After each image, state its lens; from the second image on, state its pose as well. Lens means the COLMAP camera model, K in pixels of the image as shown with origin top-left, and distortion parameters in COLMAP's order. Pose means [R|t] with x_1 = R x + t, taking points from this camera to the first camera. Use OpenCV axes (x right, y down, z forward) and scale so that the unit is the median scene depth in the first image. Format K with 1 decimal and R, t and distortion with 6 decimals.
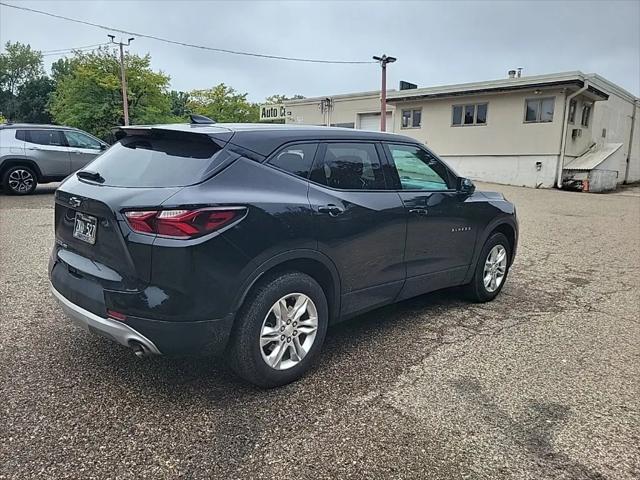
lens RADIAL K [[499.7, 0, 313.4], [0, 499.7, 248.9], [0, 0, 1]] dist [0.050041, -0.029463]
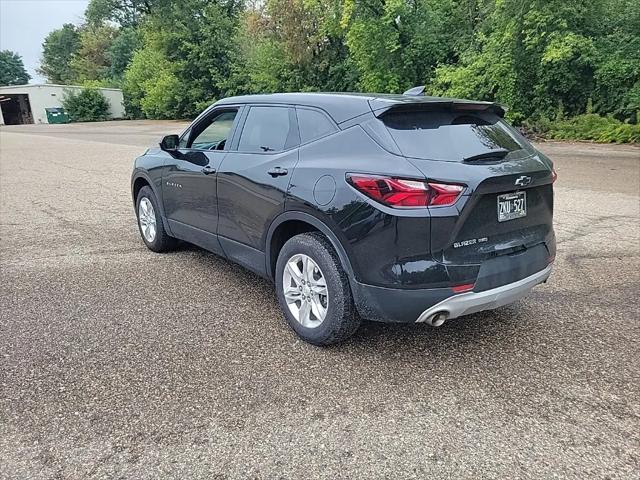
lens RADIAL K [[481.1, 0, 325.6], [0, 481.1, 237.7], [0, 0, 1]] dist [0.053858, -0.036249]
pose [[0.104987, -0.285211, 0.952698, -0.873192], [0.200533, 0.944385, 0.260623, -0.188175], [-0.974045, 0.163685, 0.156342, 0.744443]]
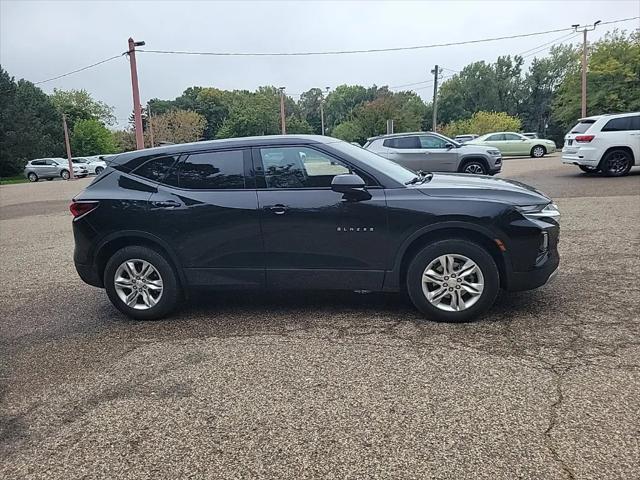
lens RADIAL K [[481.1, 0, 321.6], [0, 481.1, 239.9], [0, 0, 1]] dist [0.053858, -0.036249]
pose [[0.552471, 0.085547, -0.829131, 0.904096], [-0.080480, 0.995547, 0.049092, -0.052261], [0.829638, 0.039607, 0.556895, 0.400442]]
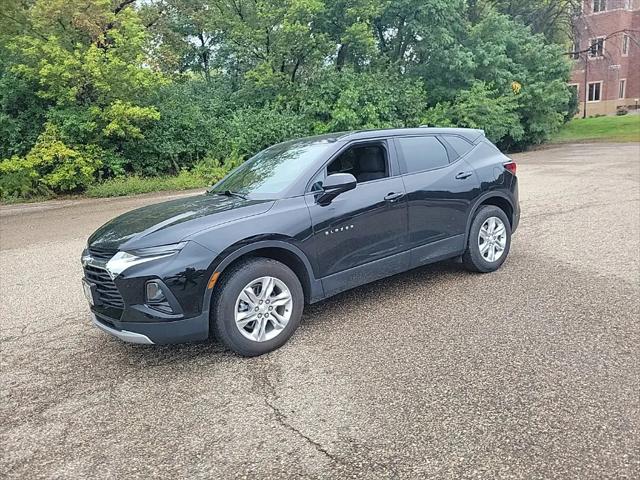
lens RADIAL K [[481.1, 0, 322.3], [0, 481.1, 221.3], [0, 0, 1]] dist [0.053858, -0.036249]
pose [[-0.987162, 0.018869, 0.158602, -0.099198], [0.074590, 0.932526, 0.353314, -0.400246], [-0.141234, 0.360609, -0.921962, 1.889027]]
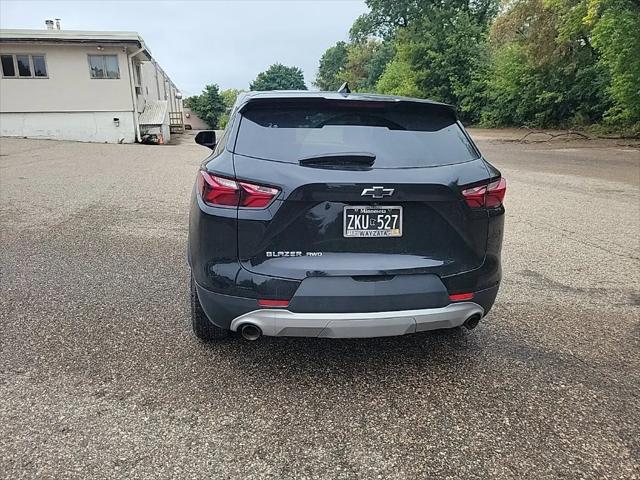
lens RADIAL K [[481.1, 0, 325.6], [0, 481.1, 233.3], [0, 0, 1]] dist [0.053858, -0.036249]
pose [[0.571147, -0.215146, 0.792151, -0.694649], [0.162466, 0.975578, 0.147825, -0.094201], [-0.804609, 0.044268, 0.592152, 0.358701]]
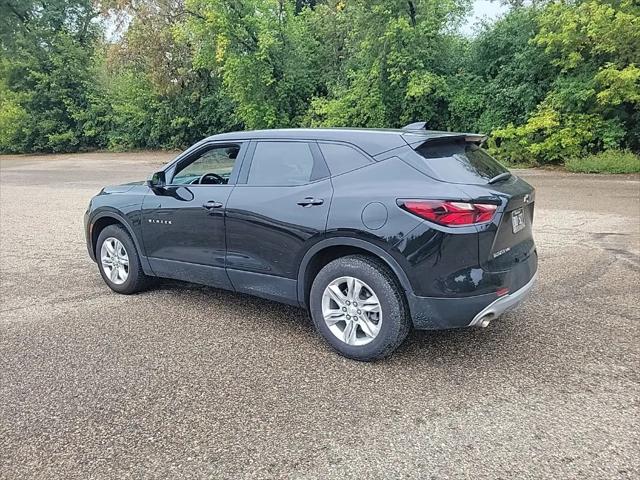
lens RADIAL K [[481.1, 0, 316.2], [0, 481.1, 228.7], [0, 0, 1]] dist [0.053858, -0.036249]
pose [[-0.158831, -0.211067, 0.964481, -0.912040], [0.210191, 0.947258, 0.241912, -0.245271], [-0.964672, 0.241148, -0.106090, 0.970636]]
